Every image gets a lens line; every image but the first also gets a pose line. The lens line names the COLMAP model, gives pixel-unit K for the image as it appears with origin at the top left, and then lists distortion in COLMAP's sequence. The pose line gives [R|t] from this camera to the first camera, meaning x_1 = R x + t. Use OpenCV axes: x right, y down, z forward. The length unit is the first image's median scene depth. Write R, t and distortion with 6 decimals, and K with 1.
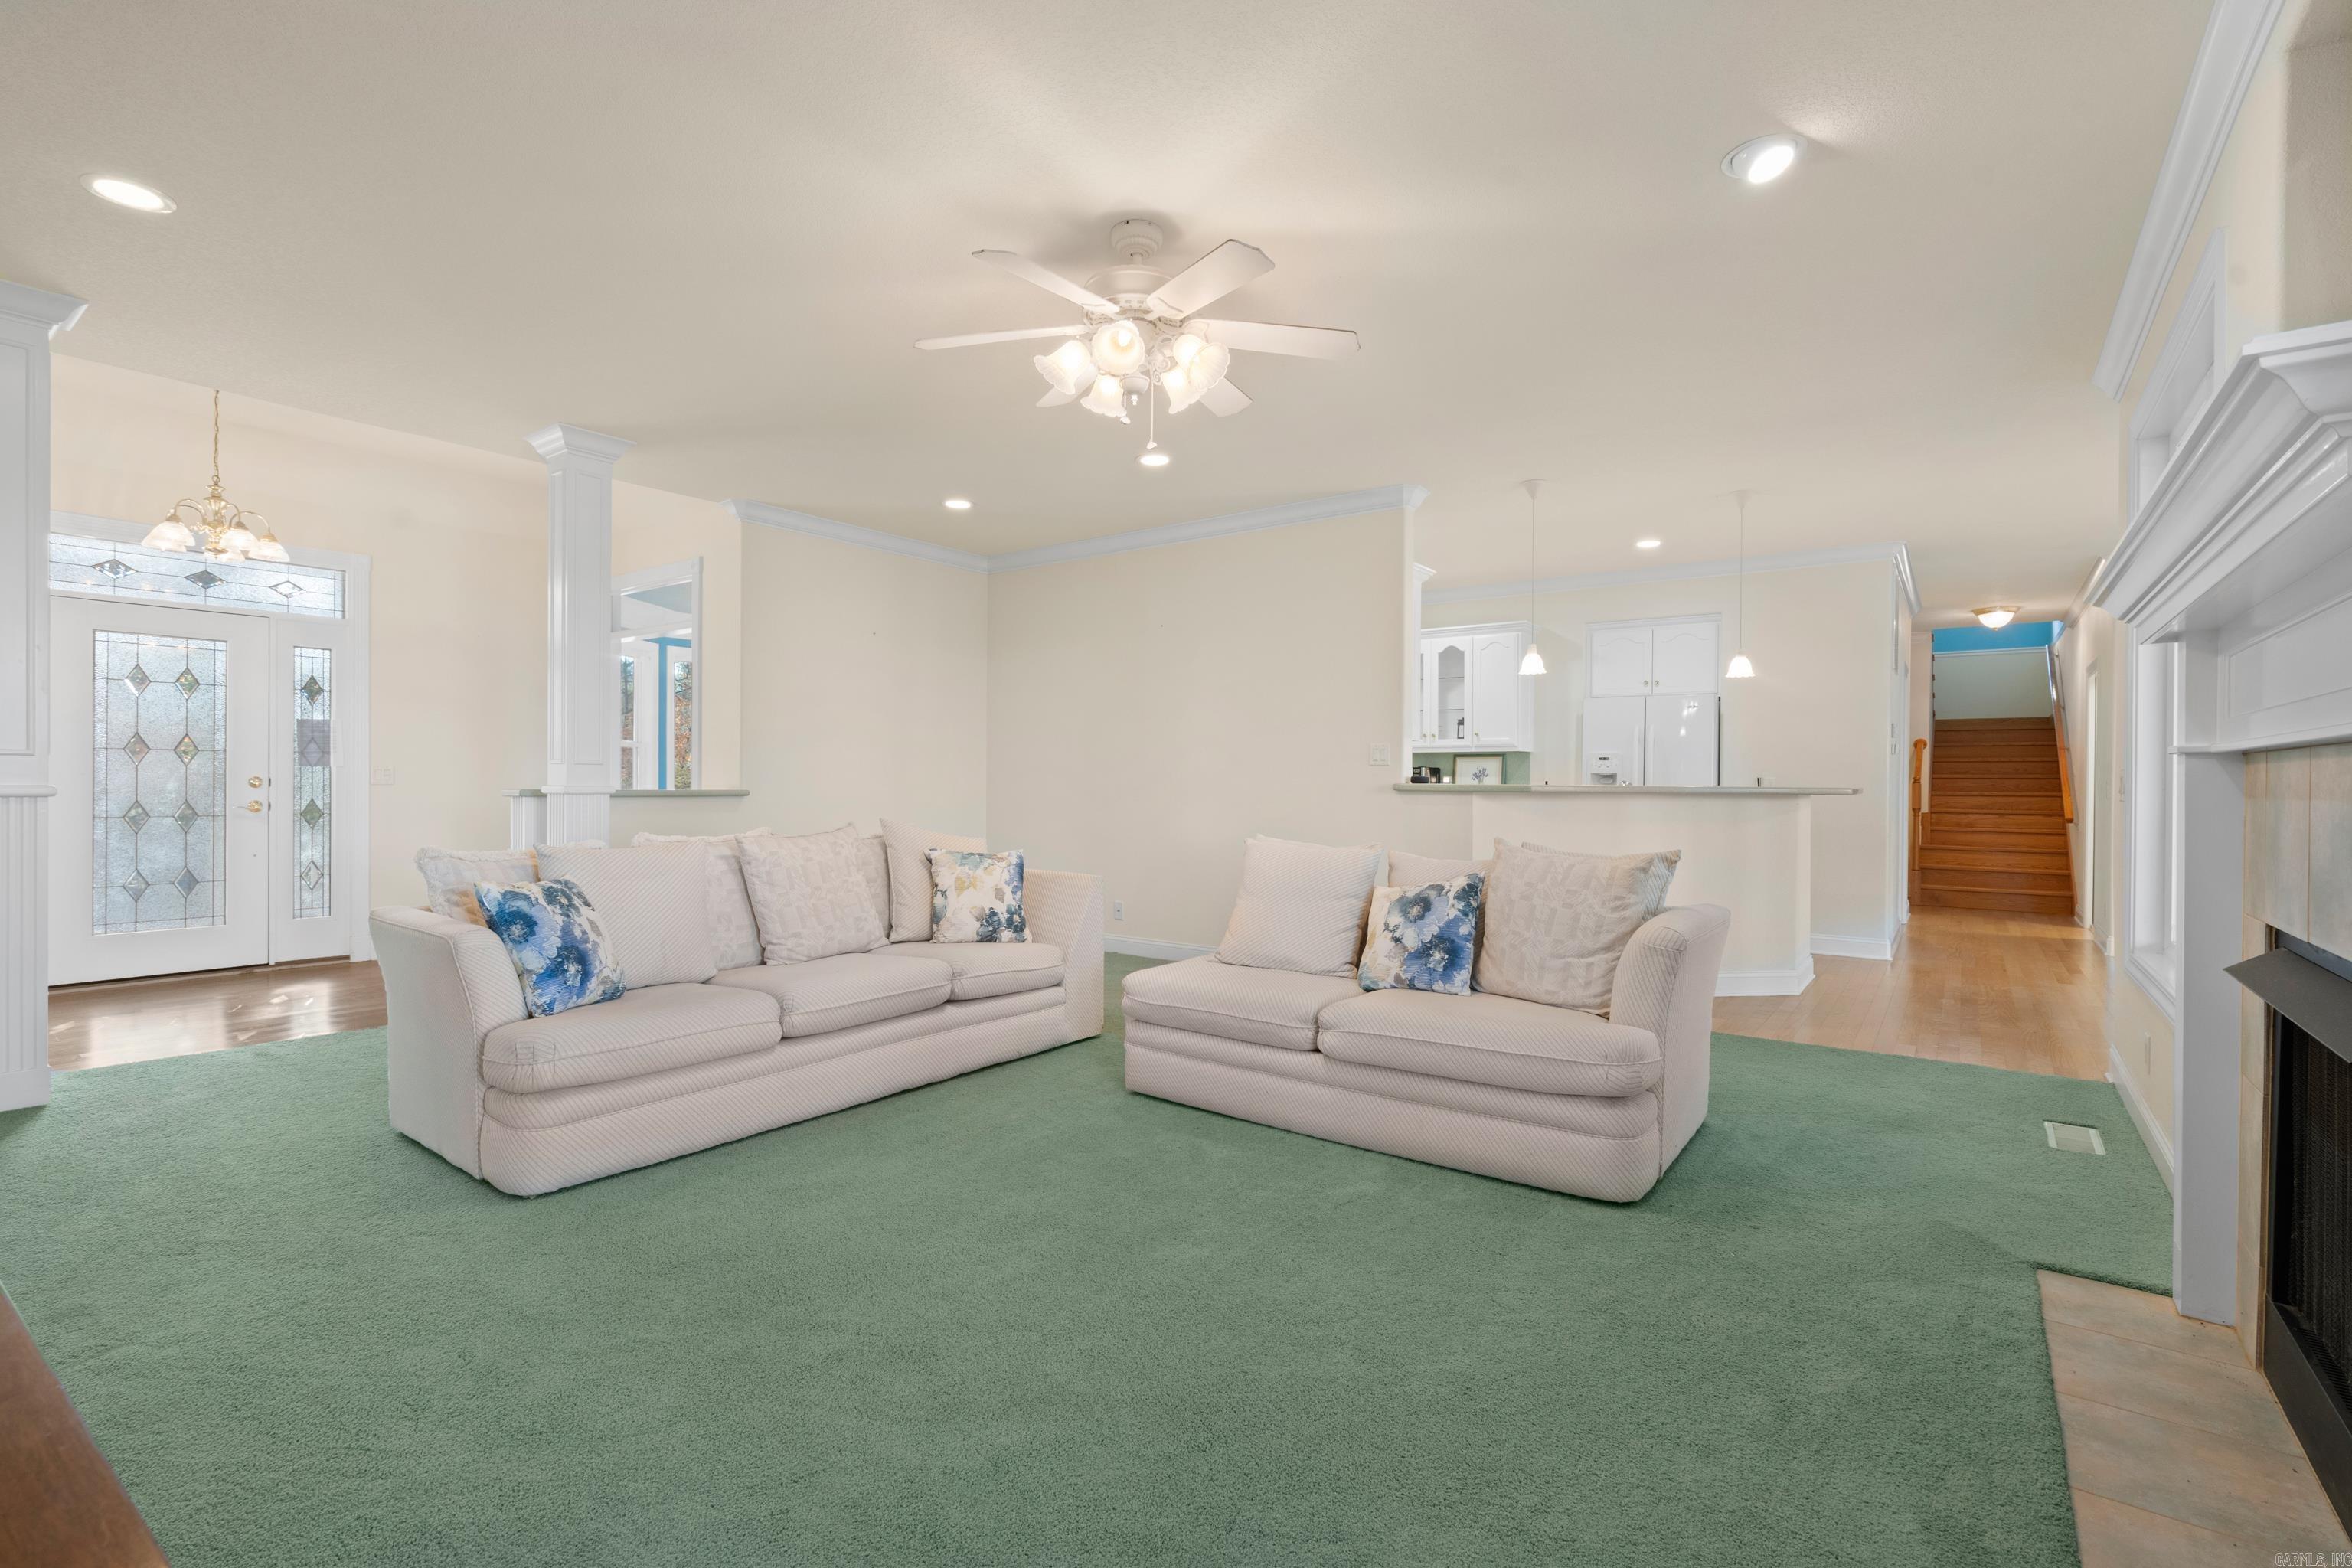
lens RADIAL K [[1066.4, 0, 1176.0], [0, 1066.4, 784.0], [0, 0, 1]] dist [-0.000049, -0.000037]
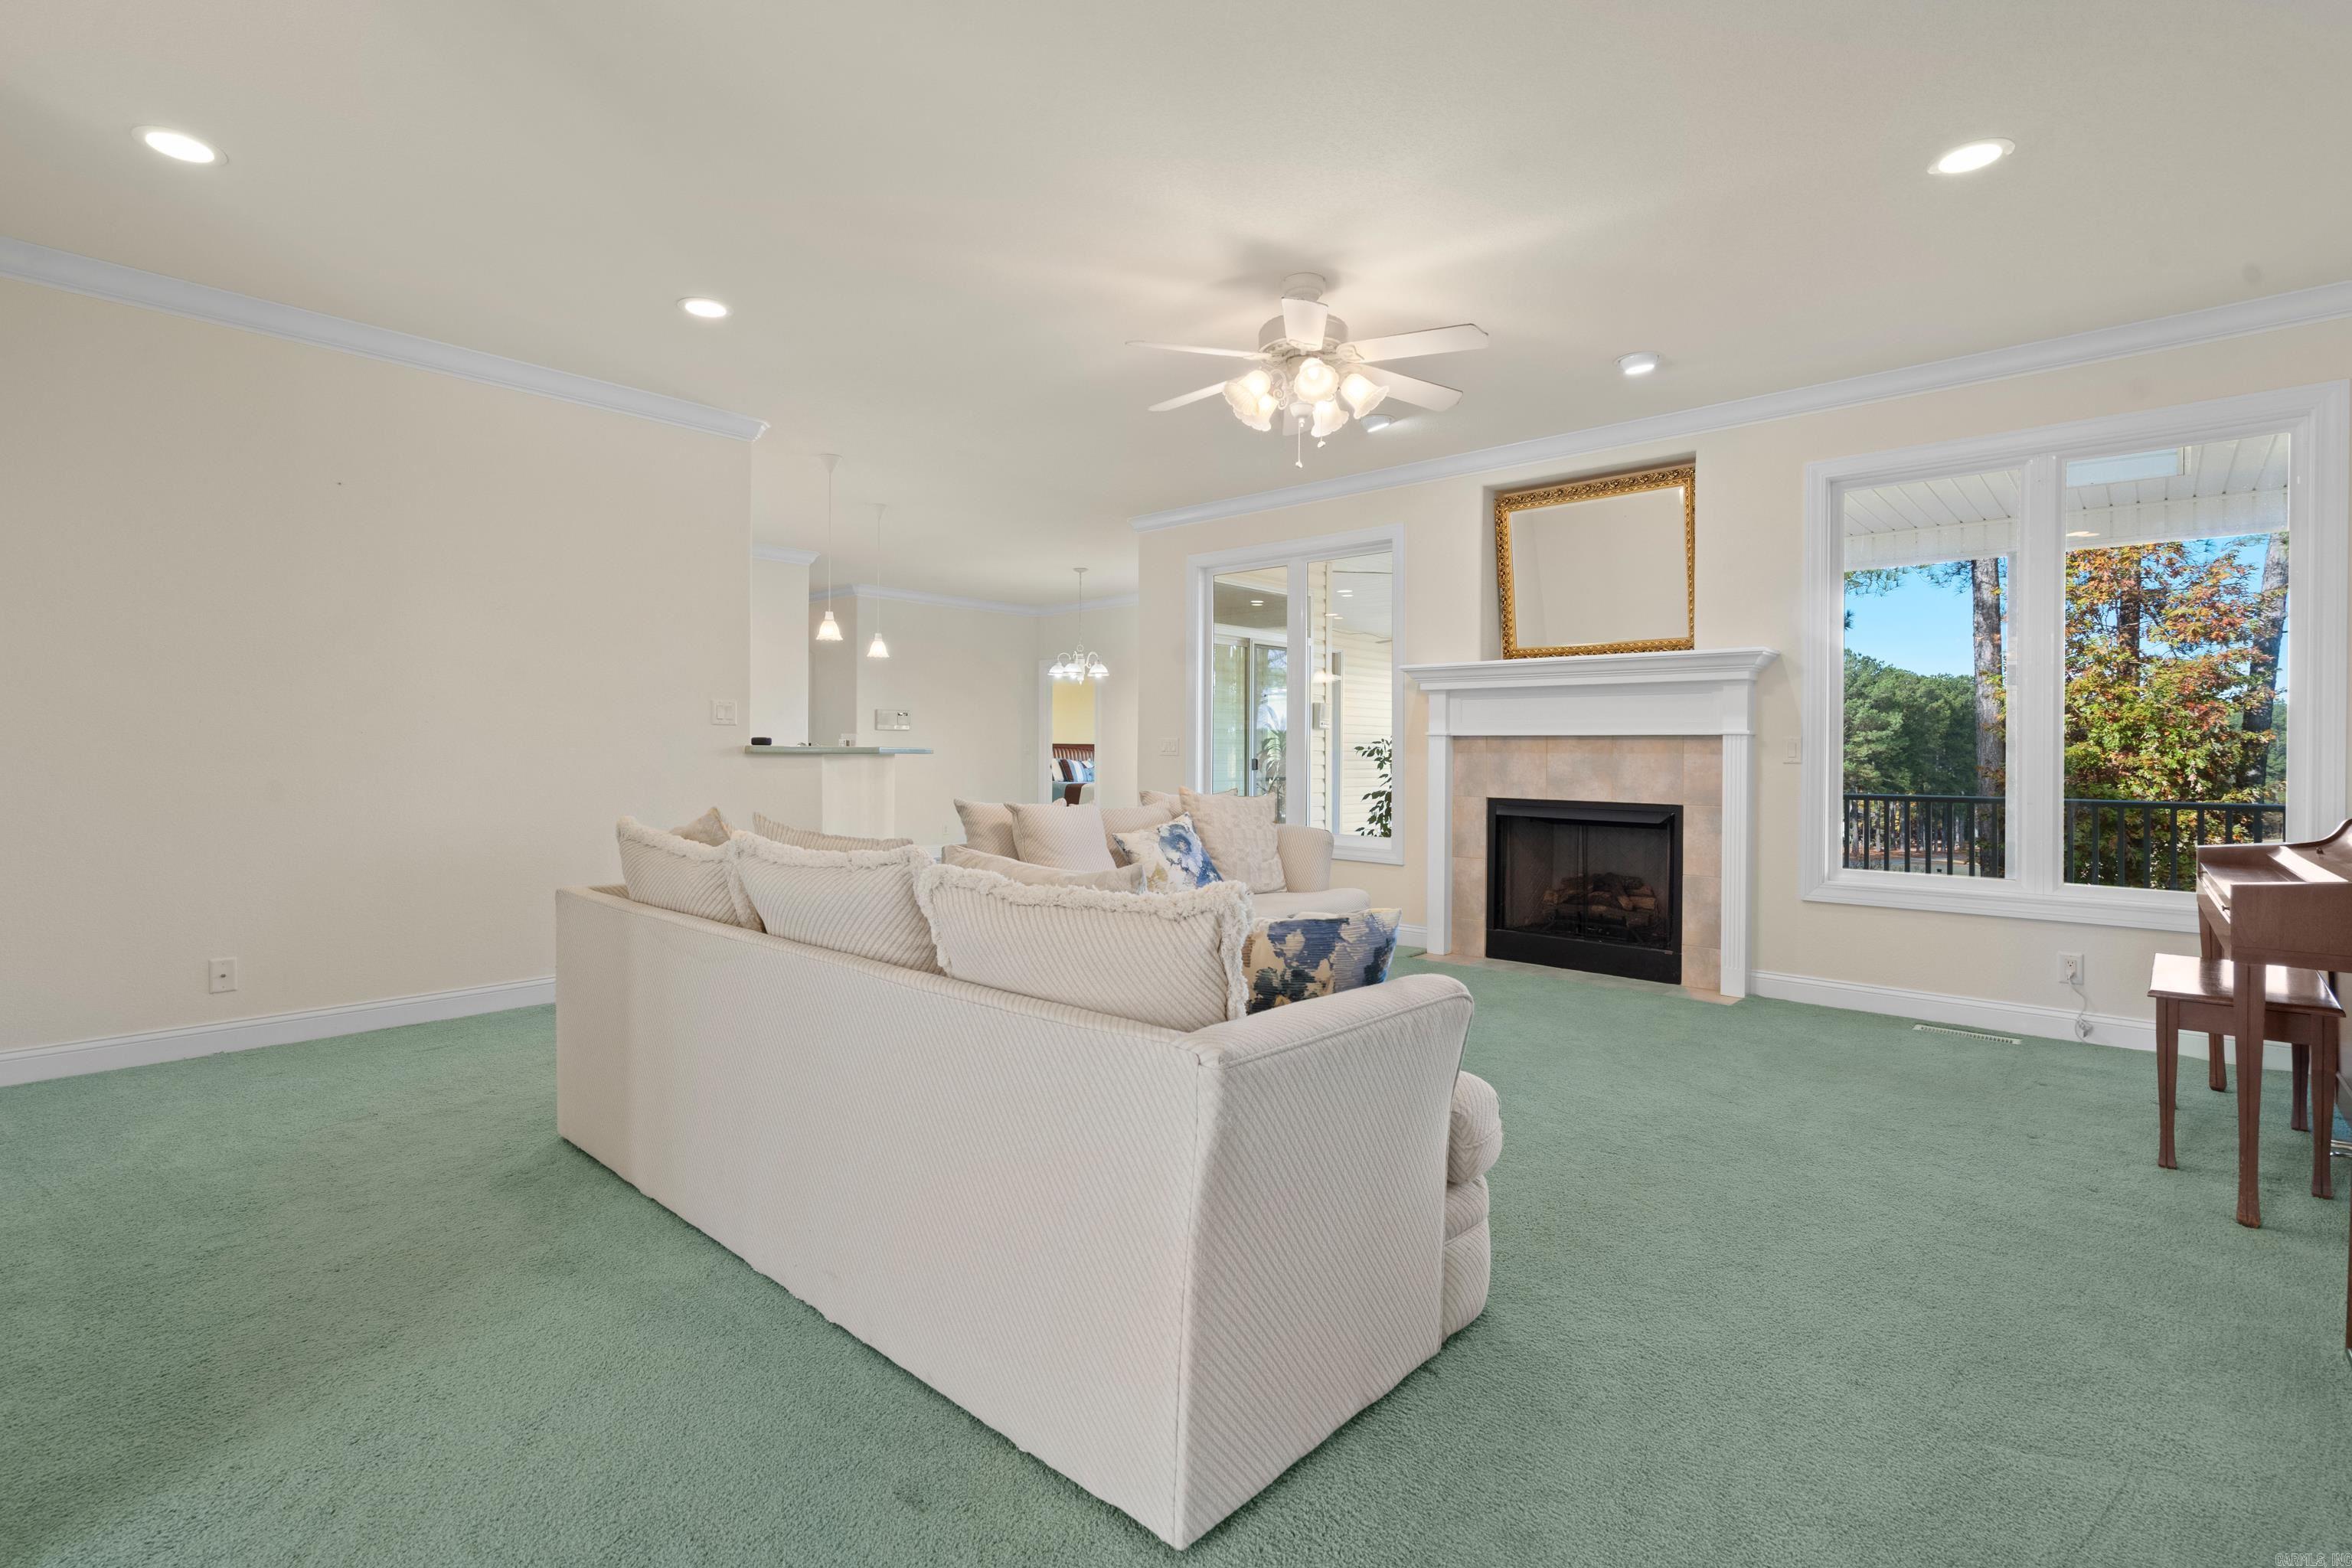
lens RADIAL K [[1066.4, 0, 1176.0], [0, 1066.4, 784.0], [0, 0, 1]] dist [-0.000049, -0.000037]
pose [[0.134135, -0.023533, 0.990684, -0.952369], [-0.004225, 0.999695, 0.024319, 0.013427], [-0.990954, -0.007448, 0.133994, 0.769355]]
